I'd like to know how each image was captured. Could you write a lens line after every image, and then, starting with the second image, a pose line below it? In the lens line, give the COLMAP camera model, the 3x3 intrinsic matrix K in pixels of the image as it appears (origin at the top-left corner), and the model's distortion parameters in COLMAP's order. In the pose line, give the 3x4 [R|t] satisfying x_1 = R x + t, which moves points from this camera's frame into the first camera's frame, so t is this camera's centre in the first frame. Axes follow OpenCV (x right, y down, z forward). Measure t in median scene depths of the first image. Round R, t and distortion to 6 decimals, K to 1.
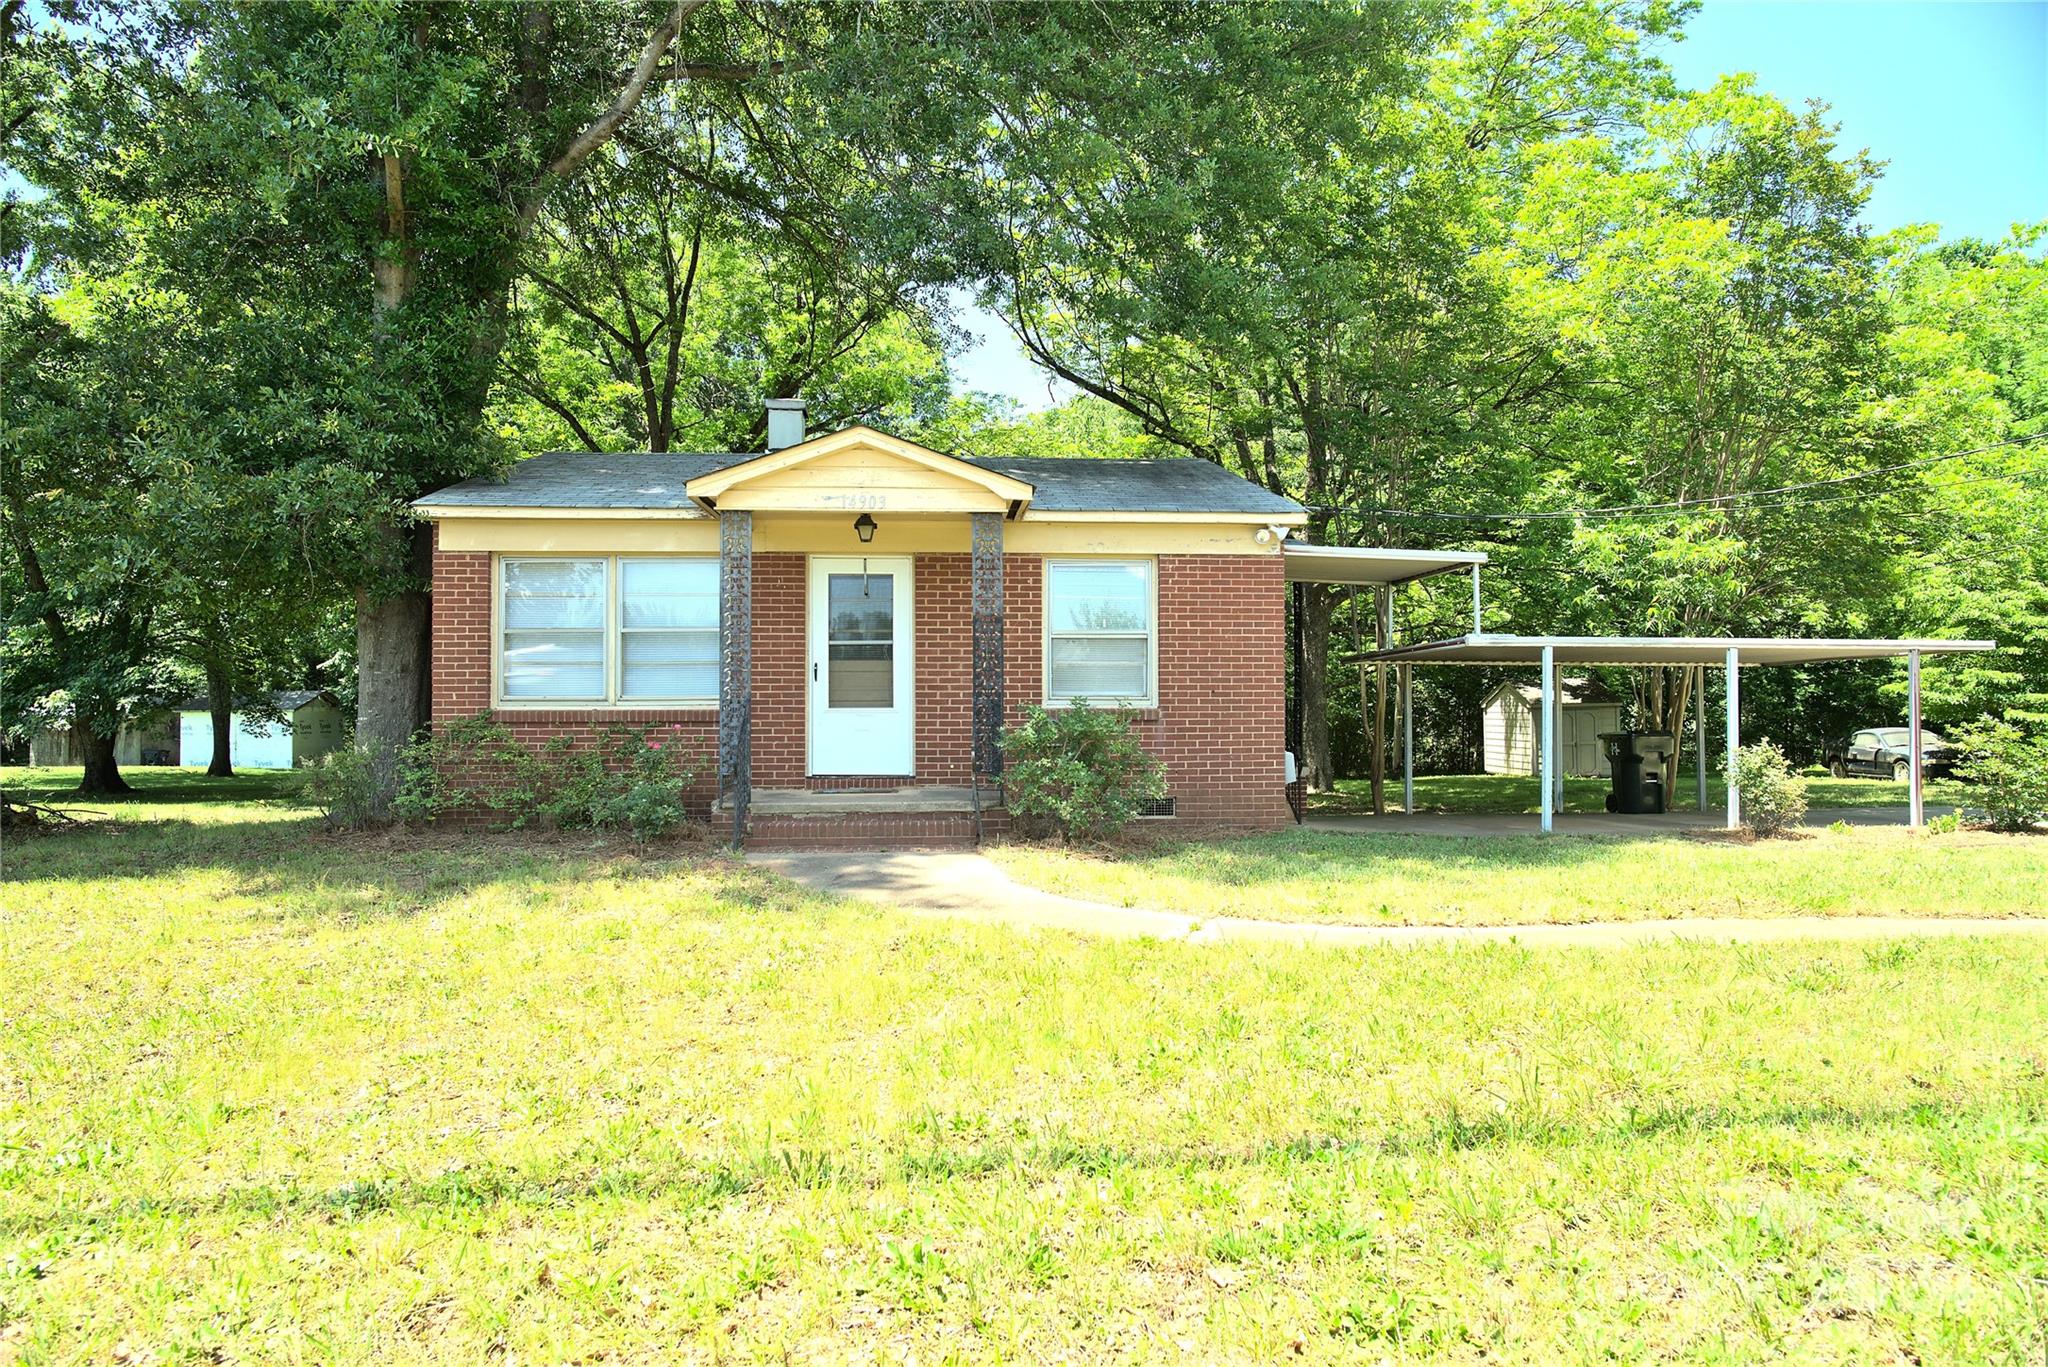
lens RADIAL K [[1170.9, 0, 1026.1], [0, 1170.9, 680.8], [0, 0, 1]] dist [-0.037462, 0.010606]
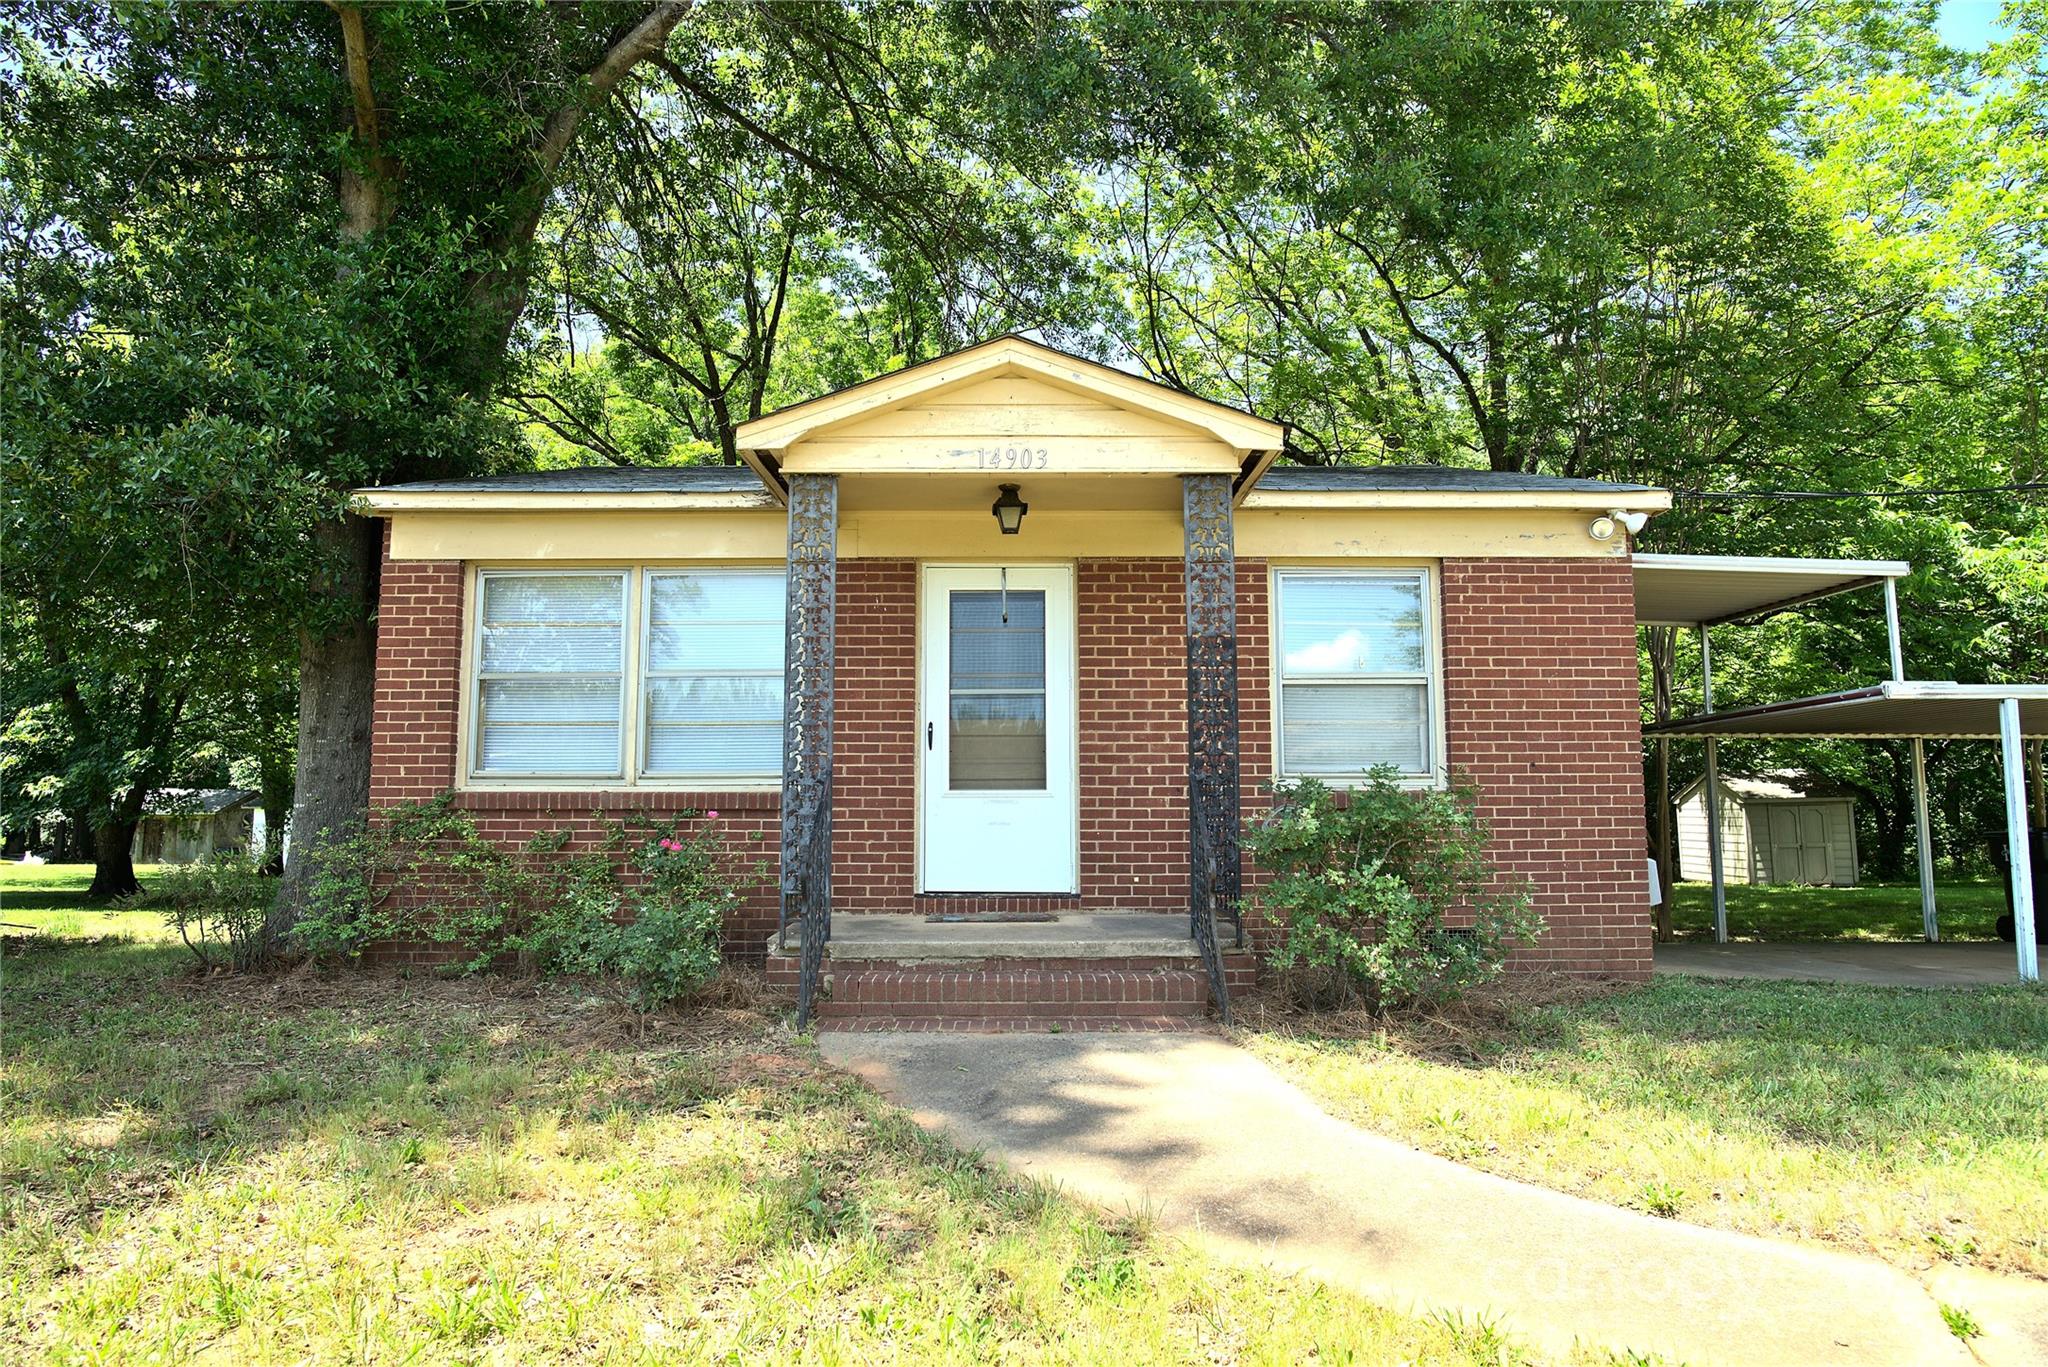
lens RADIAL K [[1170.9, 0, 1024.7], [0, 1170.9, 685.9], [0, 0, 1]] dist [-0.037462, 0.010606]
pose [[0.997216, -0.006703, -0.074263, -0.077164], [0.000599, 0.996639, -0.081913, 0.019066], [0.074563, 0.081641, 0.993869, 0.341704]]
